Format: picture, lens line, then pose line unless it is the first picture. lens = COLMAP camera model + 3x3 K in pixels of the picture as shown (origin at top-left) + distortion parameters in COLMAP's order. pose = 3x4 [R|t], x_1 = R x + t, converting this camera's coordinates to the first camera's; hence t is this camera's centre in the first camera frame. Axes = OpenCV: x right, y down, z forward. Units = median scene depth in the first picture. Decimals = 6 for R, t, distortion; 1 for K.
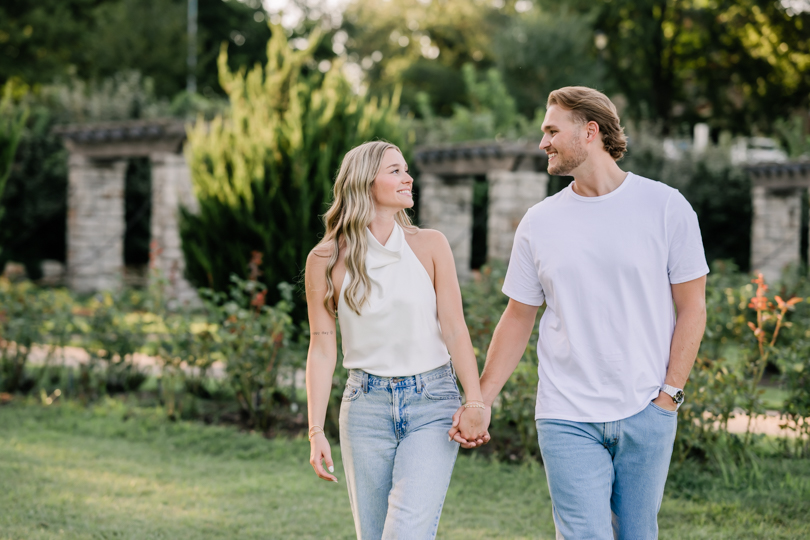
lens RADIAL K [[2099.9, 0, 405.0], [0, 2099.9, 270.0], [0, 0, 1]] dist [0.035030, -0.692866]
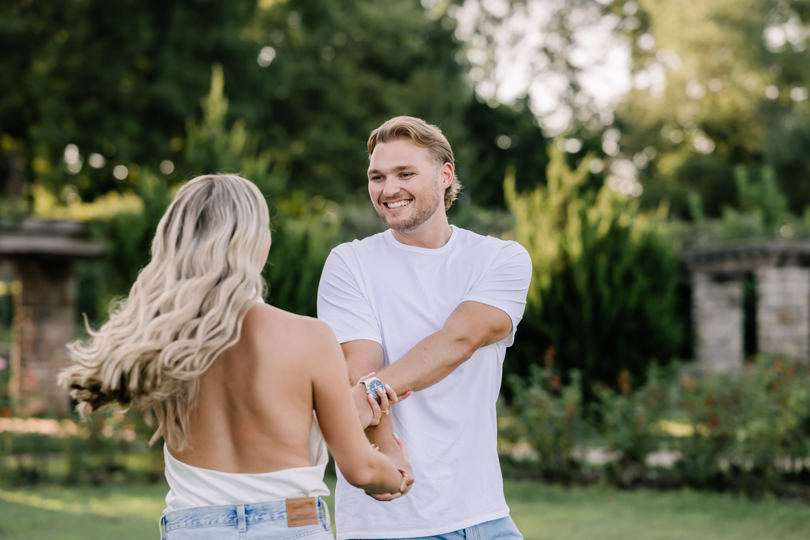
lens RADIAL K [[2099.9, 0, 405.0], [0, 2099.9, 270.0], [0, 0, 1]] dist [0.035030, -0.692866]
pose [[0.990703, -0.038262, -0.130548, 0.004311], [0.031764, 0.998168, -0.051496, 0.003899], [0.132280, 0.046871, 0.990104, -0.129693]]
